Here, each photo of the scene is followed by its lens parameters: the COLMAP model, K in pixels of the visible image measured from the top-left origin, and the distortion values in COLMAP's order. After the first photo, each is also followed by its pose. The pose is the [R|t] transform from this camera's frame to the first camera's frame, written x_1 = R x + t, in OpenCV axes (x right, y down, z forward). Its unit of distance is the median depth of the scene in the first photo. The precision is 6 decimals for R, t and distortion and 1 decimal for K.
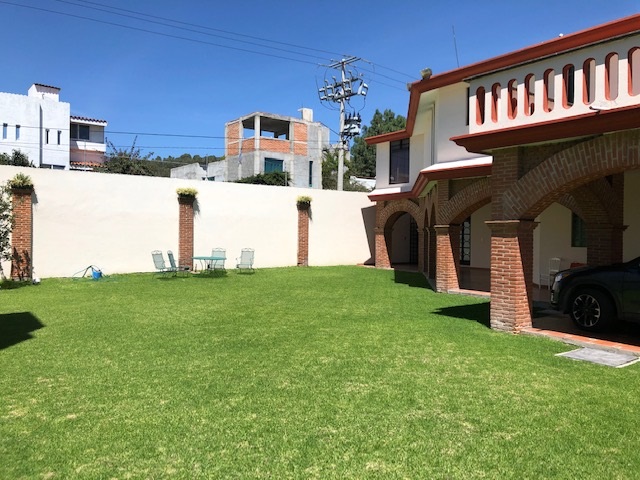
lens RADIAL K [[513.9, 0, 320.0], [0, 513.9, 240.0], [0, 0, 1]] dist [0.009071, 0.001645]
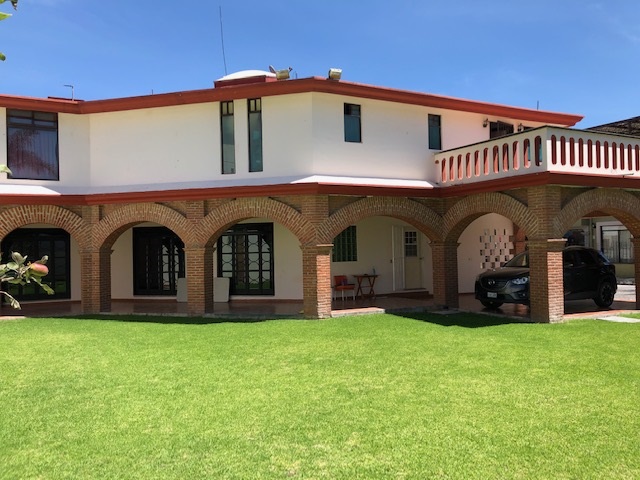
lens RADIAL K [[513.9, 0, 320.0], [0, 513.9, 240.0], [0, 0, 1]] dist [0.009071, 0.001645]
pose [[0.155706, -0.007516, 0.987775, -0.656972], [0.035686, 0.999361, 0.001979, -0.037365], [-0.987159, 0.034942, 0.155875, 0.865714]]
